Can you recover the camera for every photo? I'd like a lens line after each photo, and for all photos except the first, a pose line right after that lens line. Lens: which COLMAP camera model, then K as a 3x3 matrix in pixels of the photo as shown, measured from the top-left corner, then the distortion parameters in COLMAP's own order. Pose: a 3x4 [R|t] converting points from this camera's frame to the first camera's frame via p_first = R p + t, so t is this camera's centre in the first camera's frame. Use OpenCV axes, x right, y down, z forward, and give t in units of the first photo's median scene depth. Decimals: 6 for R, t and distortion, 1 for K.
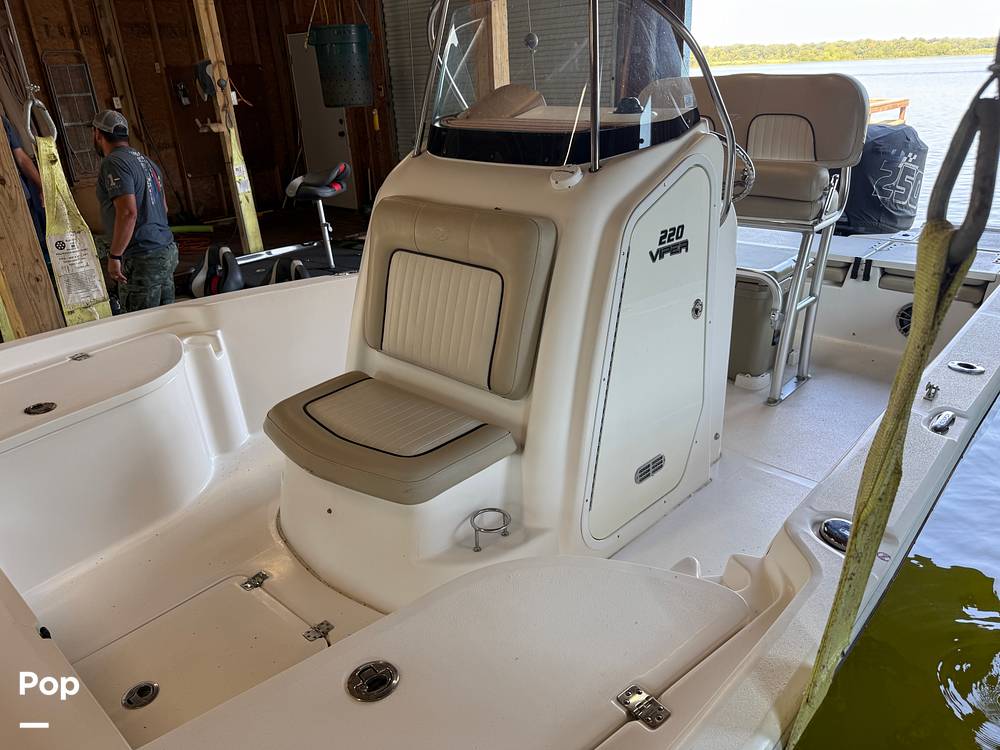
lens RADIAL K [[708.0, 0, 500.0], [0, 708.0, 375.0], [0, 0, 1]] dist [0.084415, -0.098152]
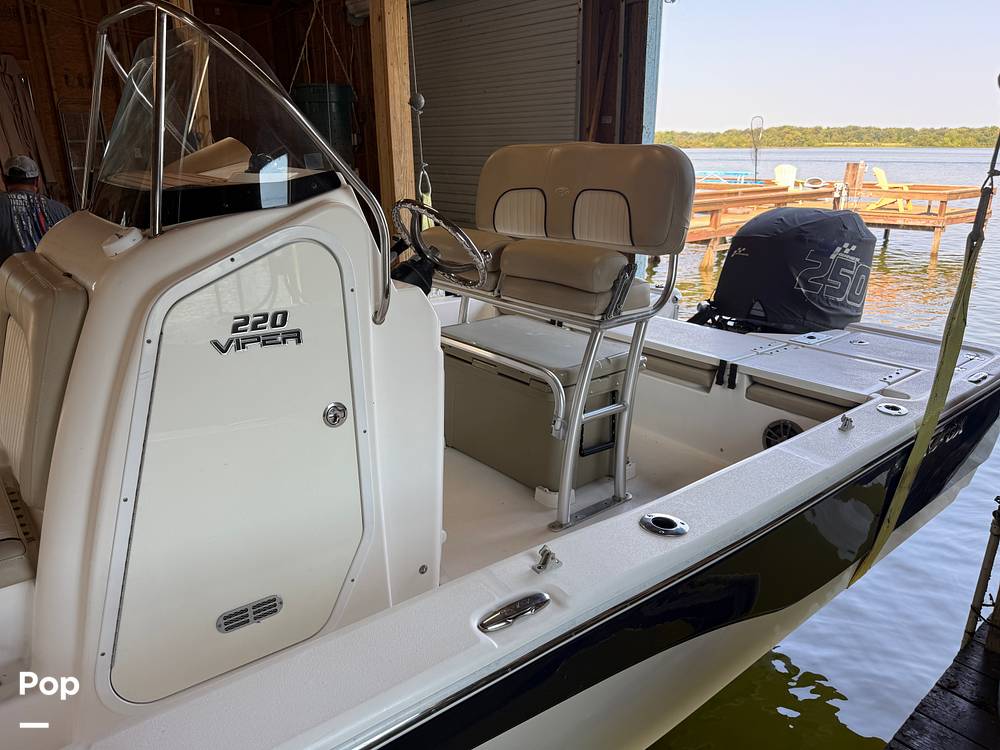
lens RADIAL K [[708.0, 0, 500.0], [0, 708.0, 375.0], [0, 0, 1]] dist [0.084415, -0.098152]
pose [[0.988933, 0.082034, -0.123620, 0.400493], [-0.092097, 0.992690, -0.078011, -0.066255], [0.116317, 0.088532, 0.989259, 0.166161]]
